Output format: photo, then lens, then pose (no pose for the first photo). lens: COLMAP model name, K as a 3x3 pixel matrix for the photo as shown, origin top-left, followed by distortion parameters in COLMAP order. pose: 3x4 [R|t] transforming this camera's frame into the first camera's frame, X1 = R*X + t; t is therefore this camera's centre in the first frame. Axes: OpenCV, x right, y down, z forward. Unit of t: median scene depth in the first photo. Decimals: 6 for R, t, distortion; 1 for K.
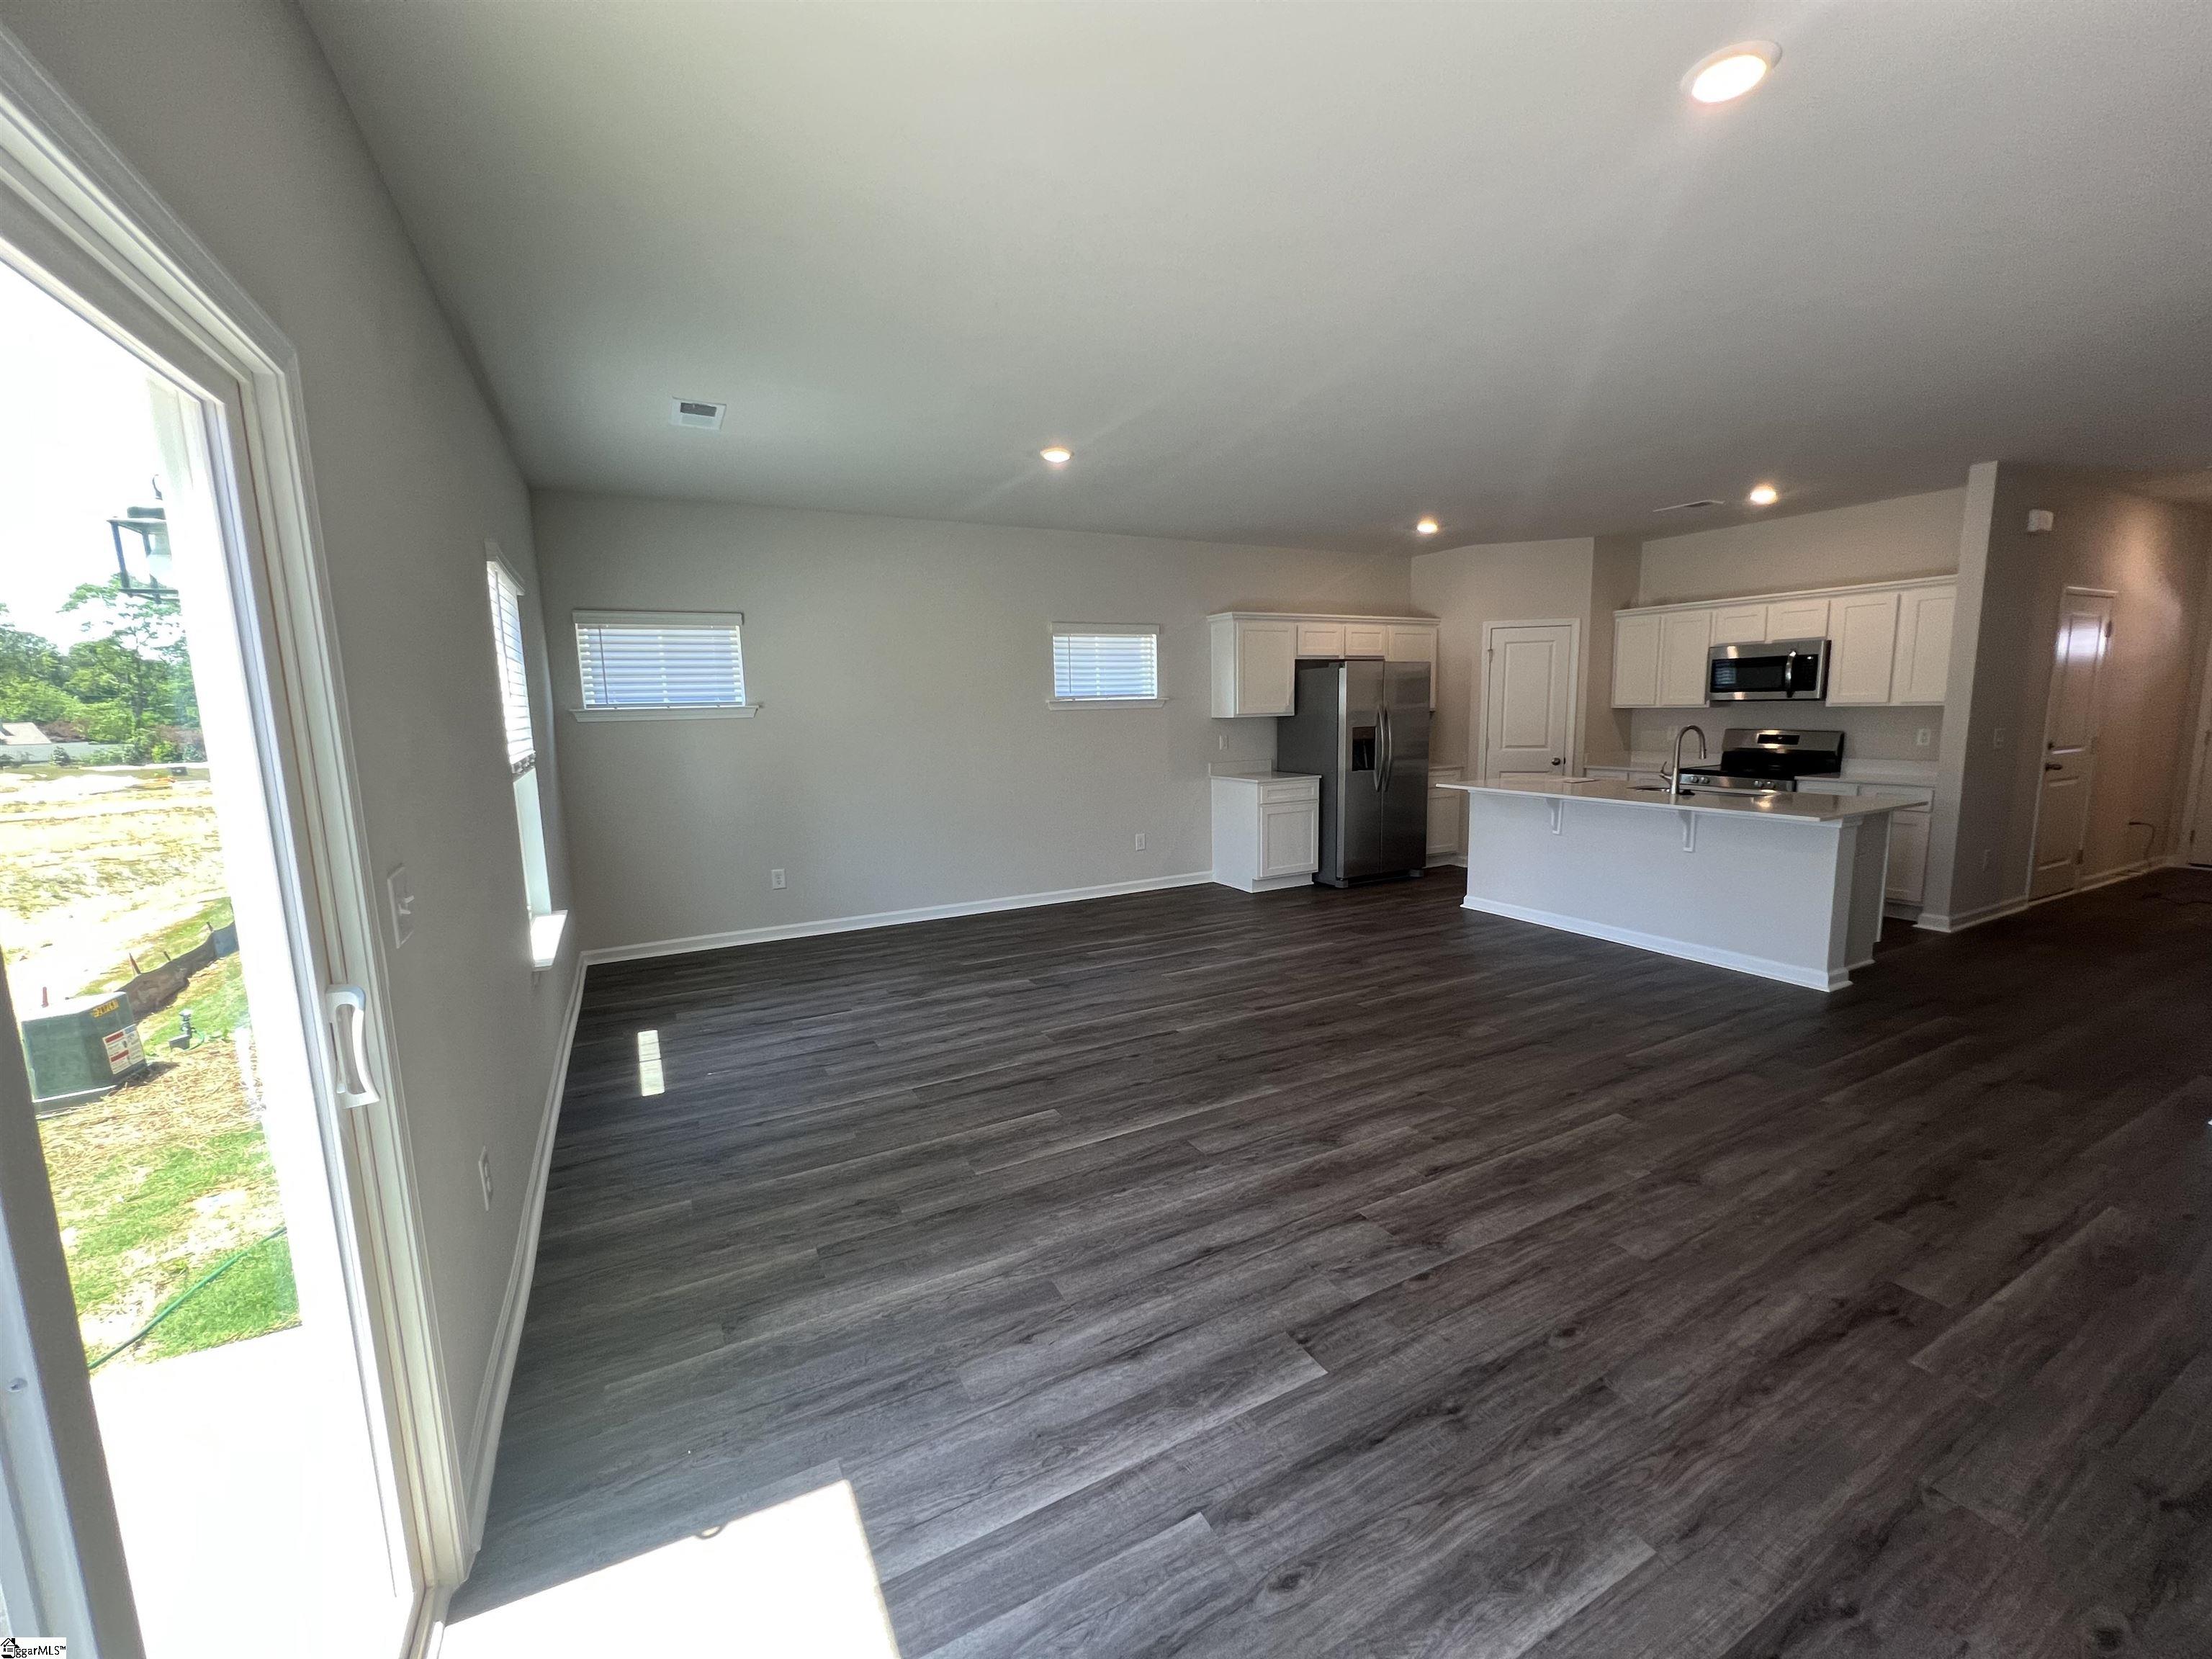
lens RADIAL K [[884.8, 0, 1097.9], [0, 884.8, 827.1], [0, 0, 1]] dist [0.002173, 0.000083]
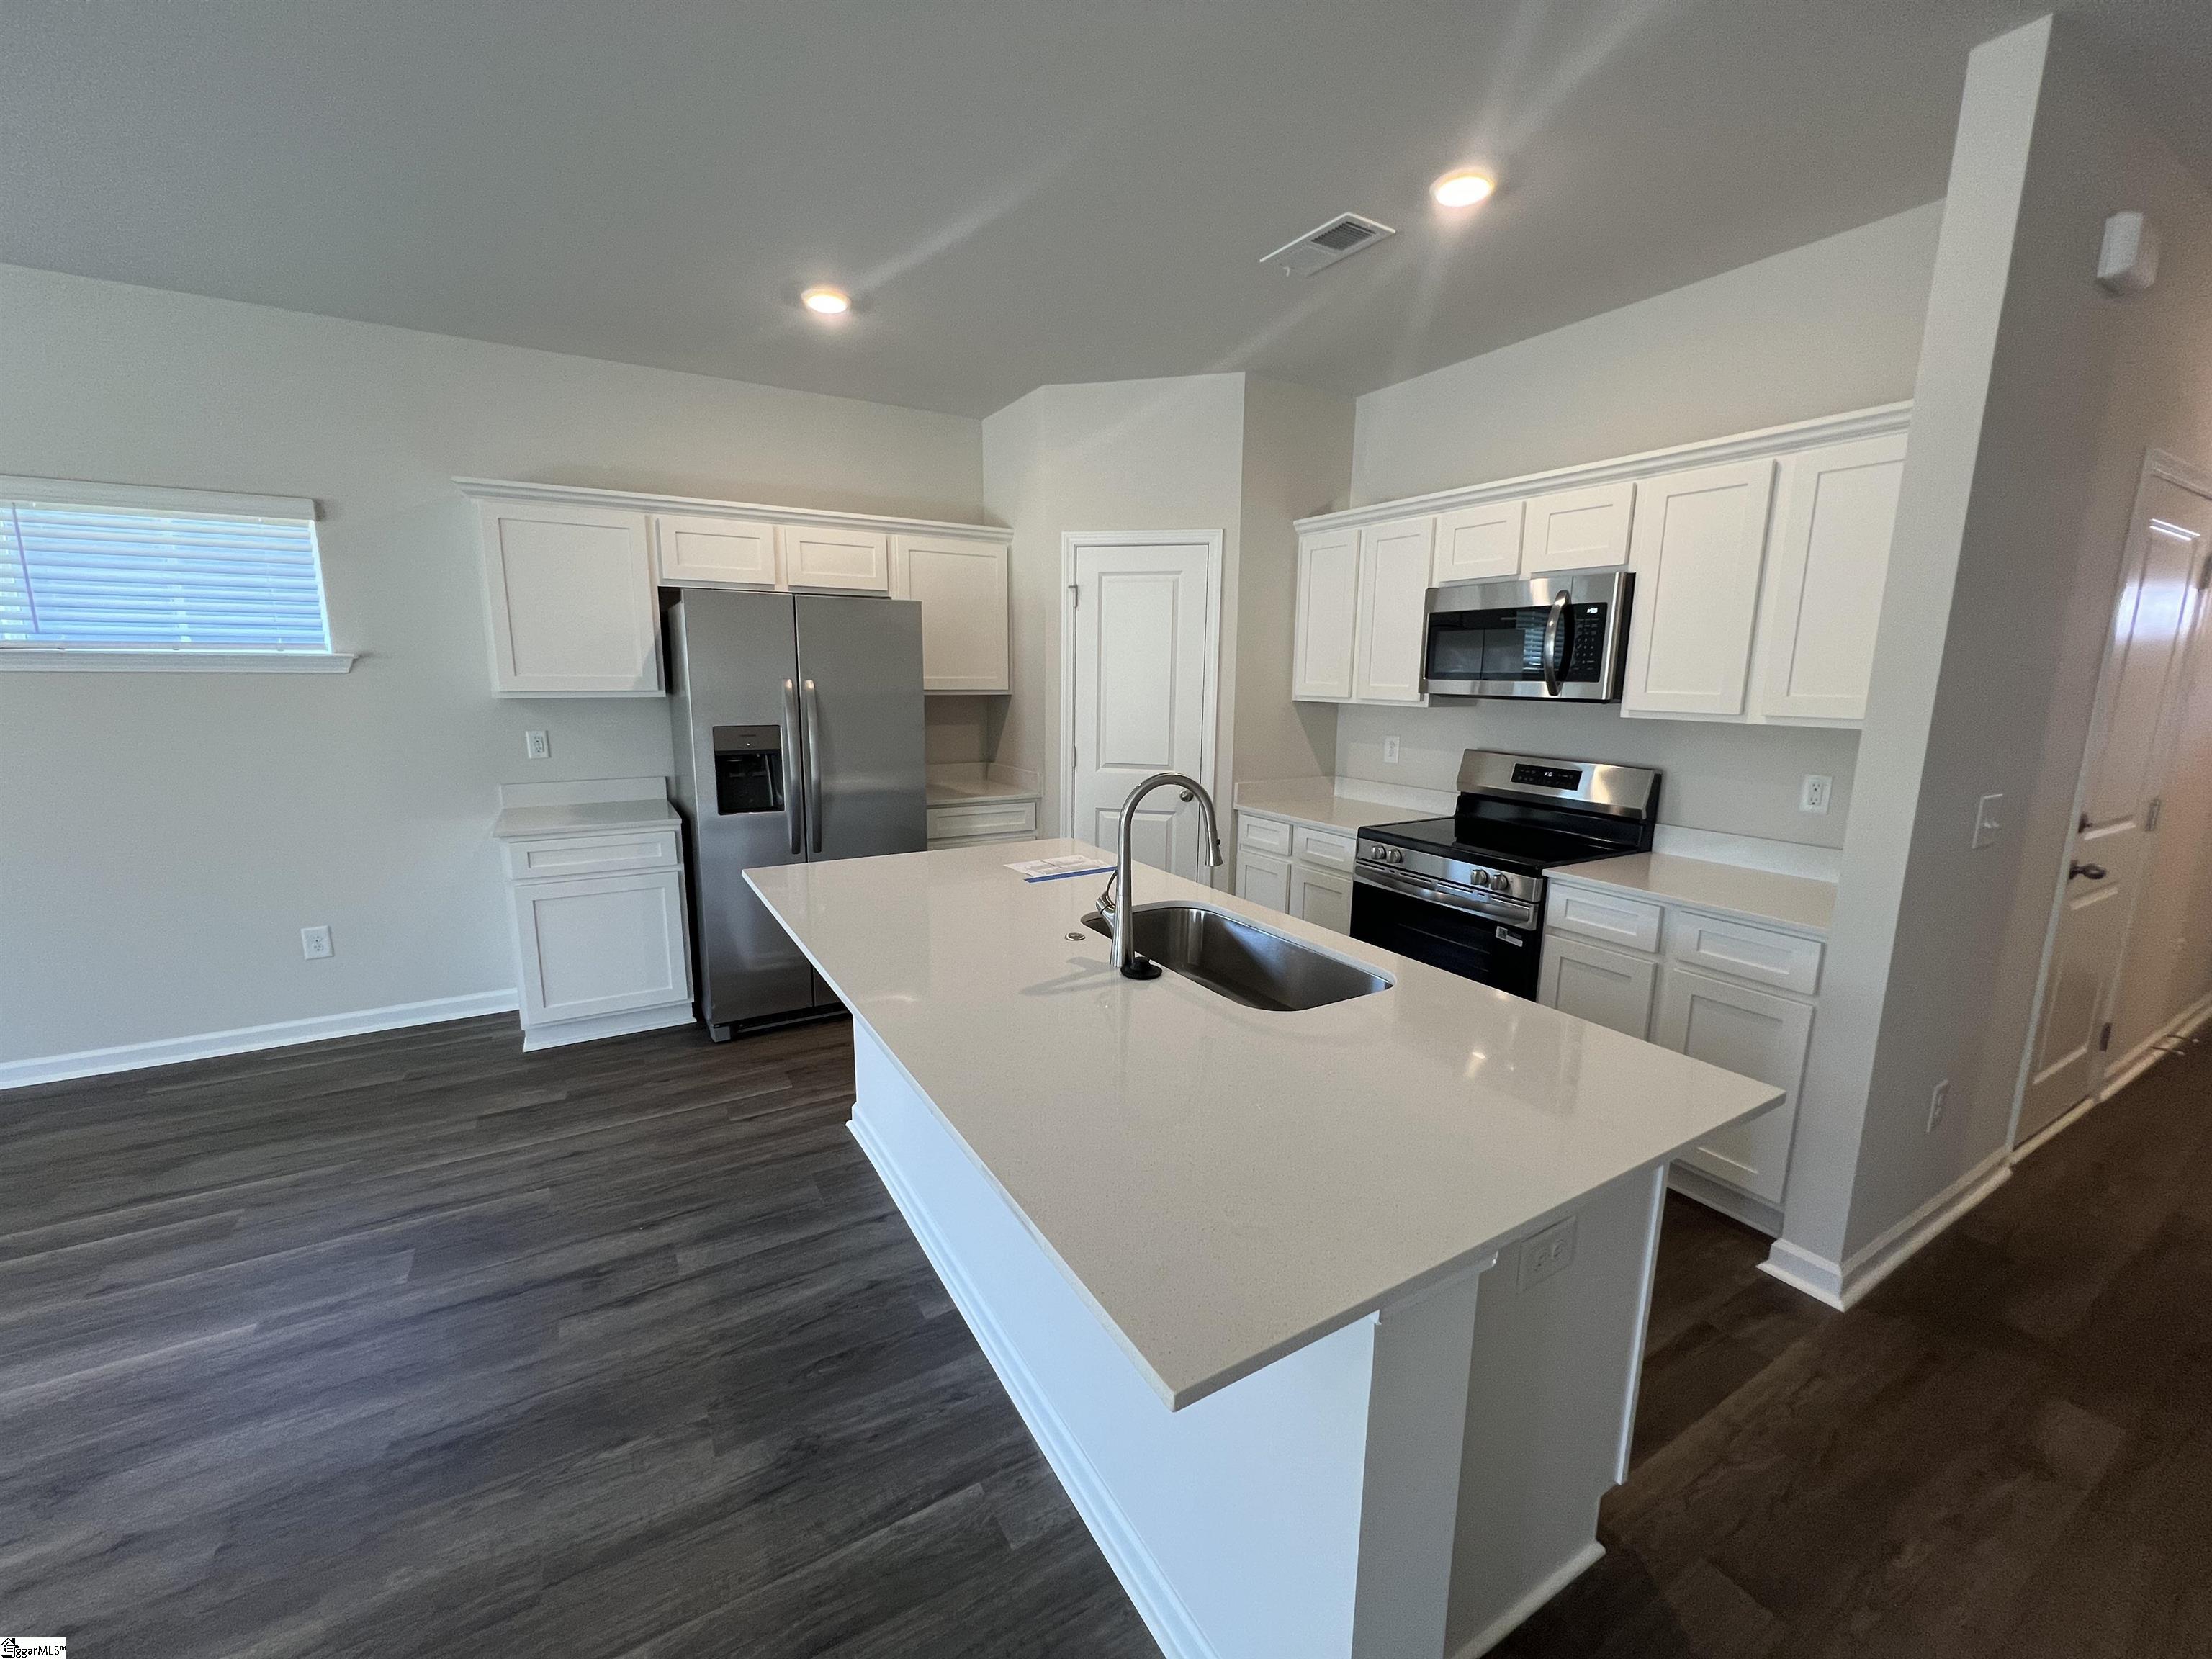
lens RADIAL K [[884.8, 0, 1097.9], [0, 884.8, 827.1], [0, 0, 1]] dist [0.002173, 0.000083]
pose [[0.998125, 0.023020, 0.056716, 0.715625], [-0.025099, 0.999029, 0.036209, -0.120999], [-0.055827, -0.037565, 0.997734, 0.752156]]
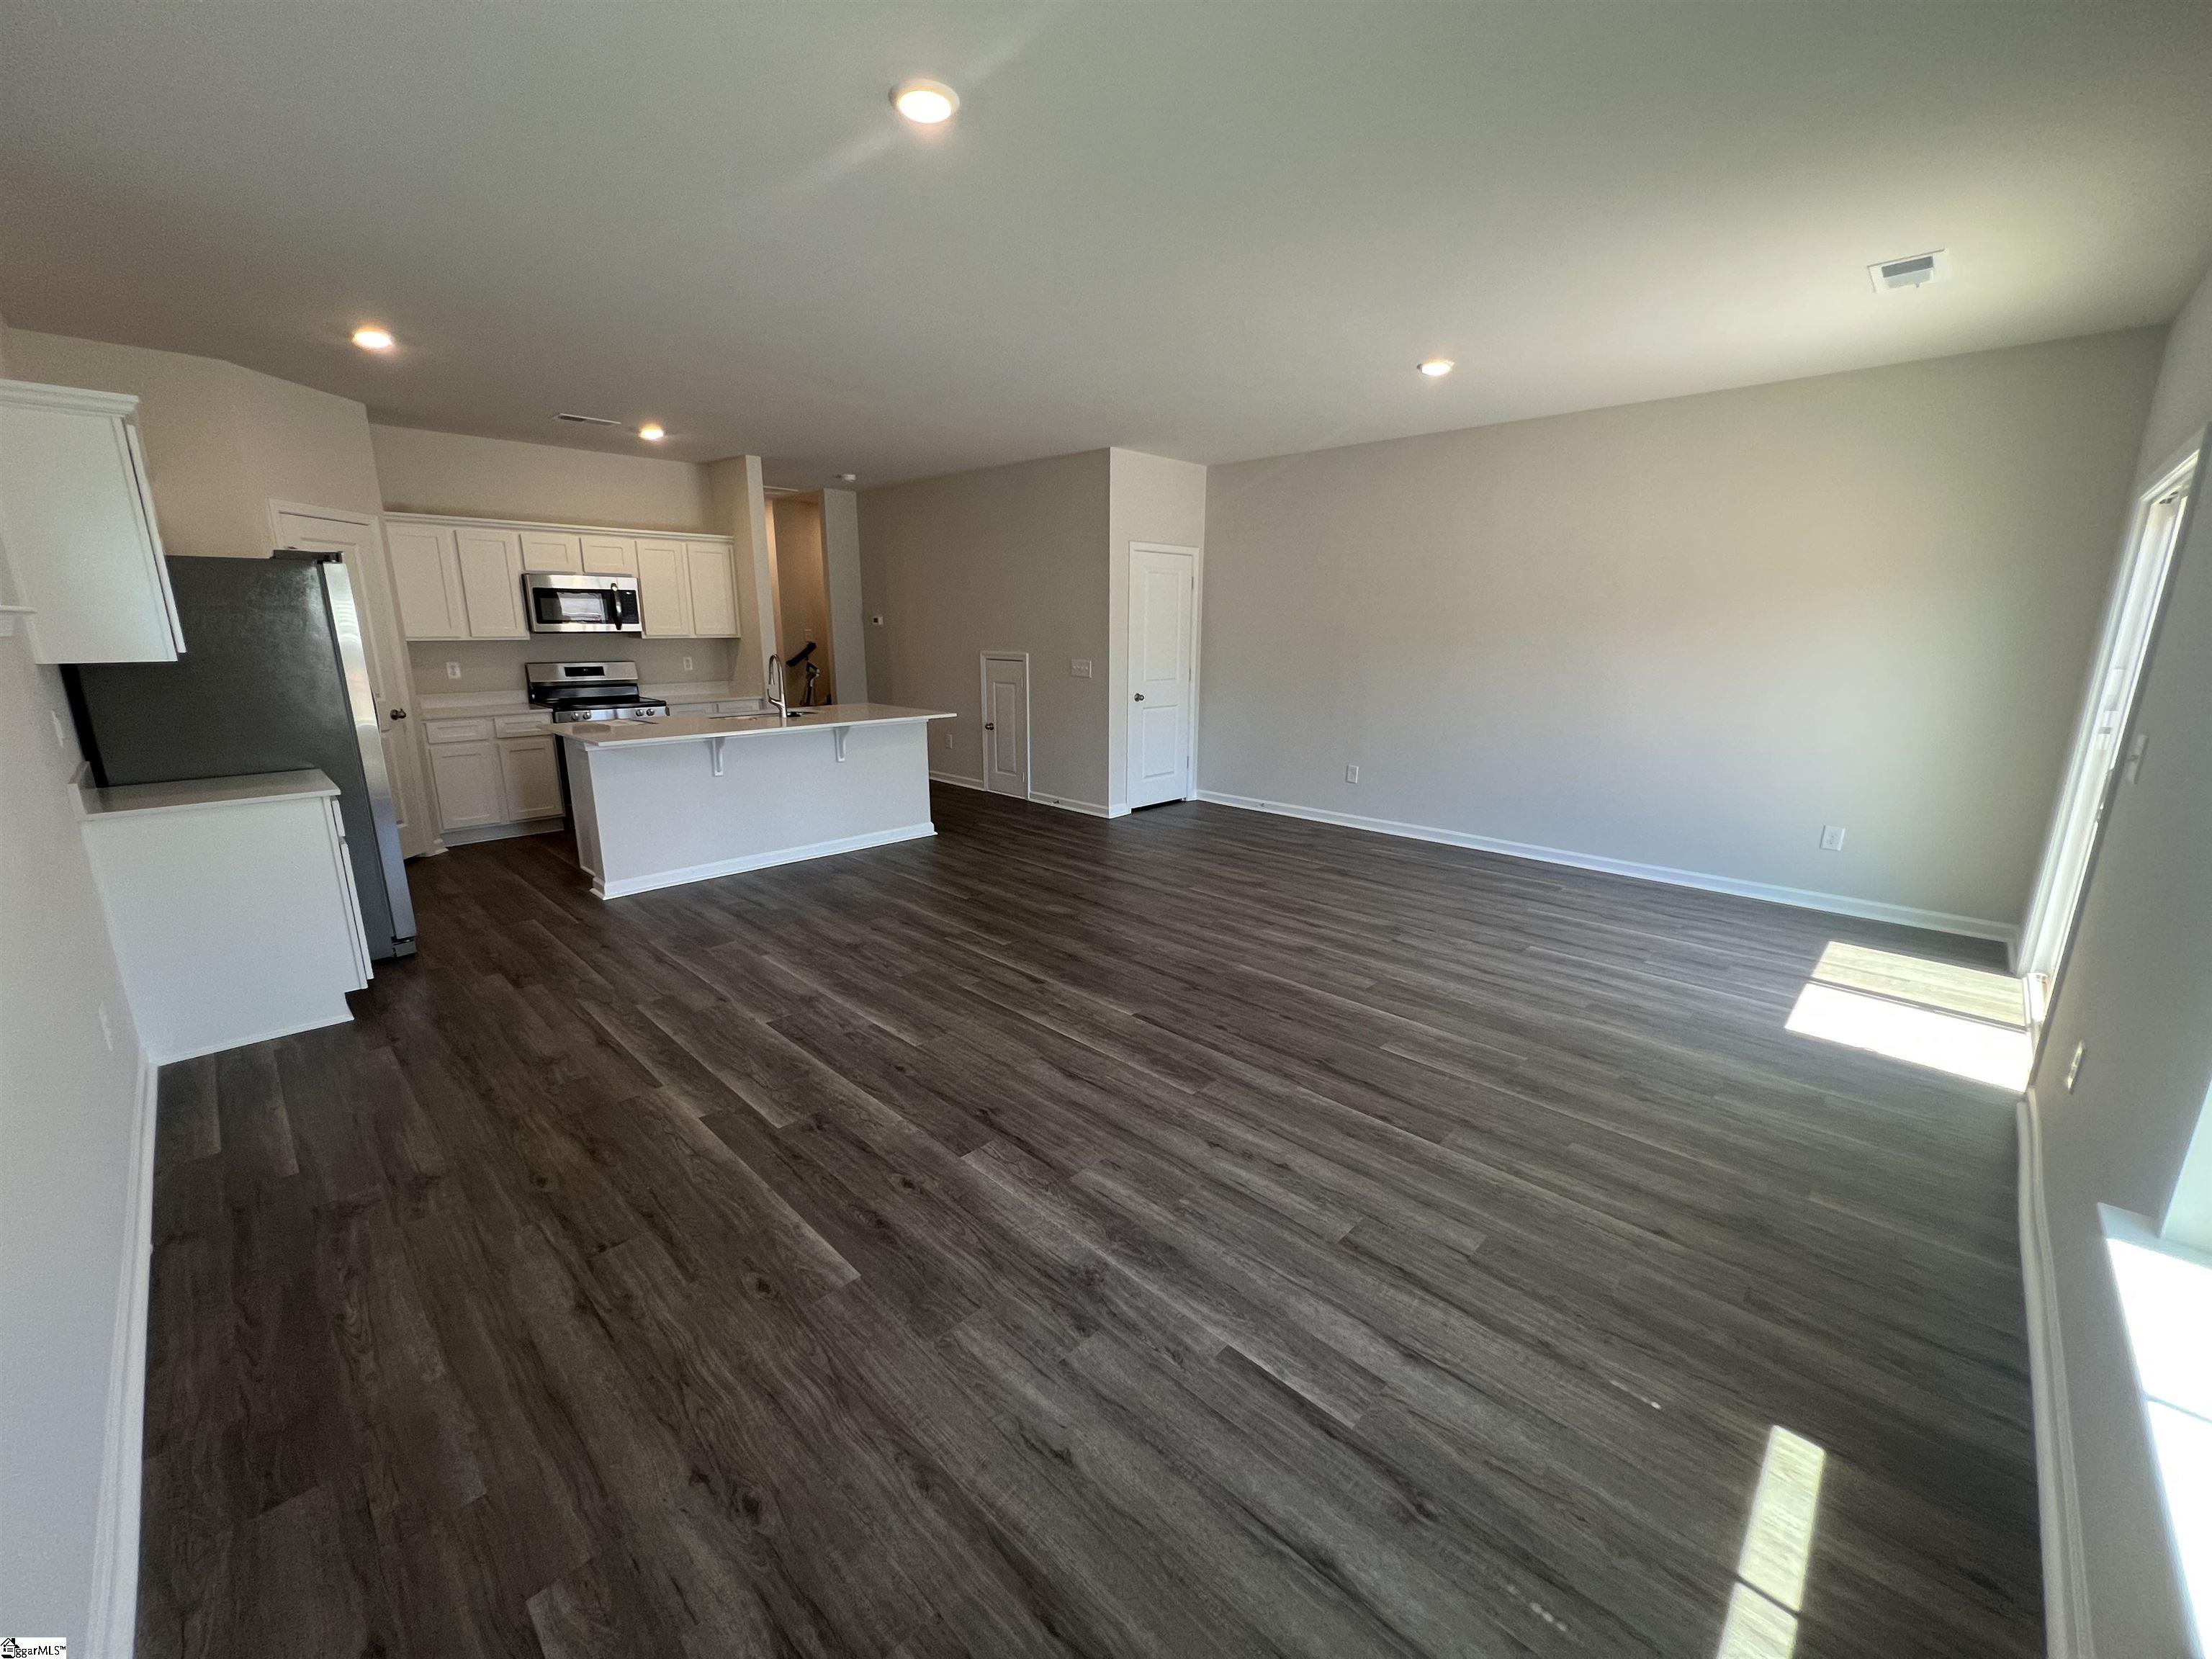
lens RADIAL K [[884.8, 0, 1097.9], [0, 884.8, 827.1], [0, 0, 1]] dist [0.002173, 0.000083]
pose [[-0.308803, -0.194743, 0.930976, -0.600123], [0.133668, 0.960214, 0.245197, -0.144000], [-0.941687, 0.200160, -0.270486, 1.111400]]
